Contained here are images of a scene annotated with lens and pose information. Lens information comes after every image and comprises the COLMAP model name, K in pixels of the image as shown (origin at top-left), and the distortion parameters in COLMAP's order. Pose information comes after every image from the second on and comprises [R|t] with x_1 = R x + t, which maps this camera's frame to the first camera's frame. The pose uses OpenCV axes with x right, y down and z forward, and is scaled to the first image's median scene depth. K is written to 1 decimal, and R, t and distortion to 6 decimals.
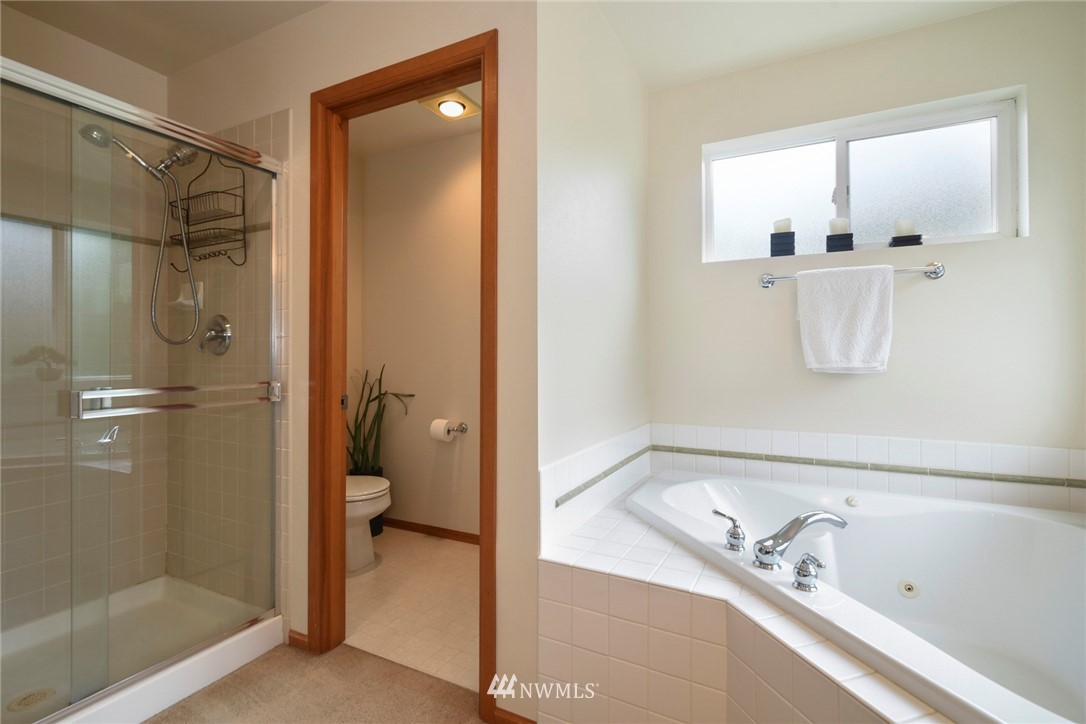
lens RADIAL K [[501.7, 0, 541.0], [0, 501.7, 355.5], [0, 0, 1]] dist [-0.020064, 0.002564]
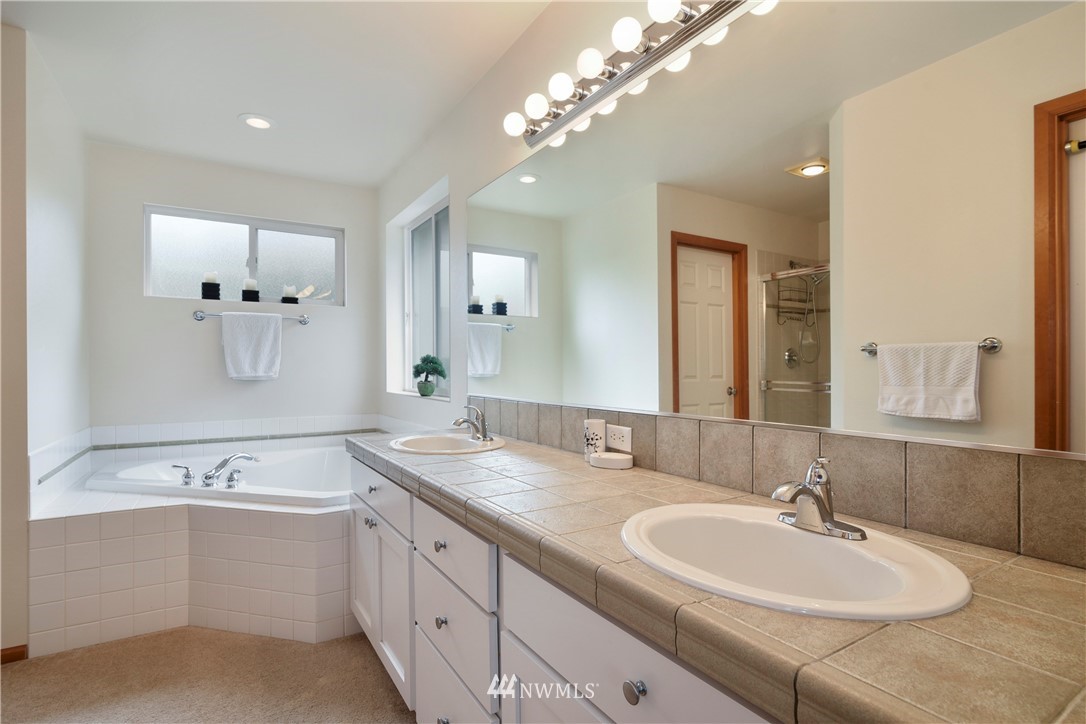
lens RADIAL K [[539.5, 0, 542.0], [0, 539.5, 364.1], [0, 0, 1]] dist [-0.002491, 0.000634]
pose [[0.515371, 0.003175, 0.856961, -0.385586], [0.003227, 0.999979, -0.005645, -0.001891], [-0.856961, 0.005675, 0.515350, -0.668081]]
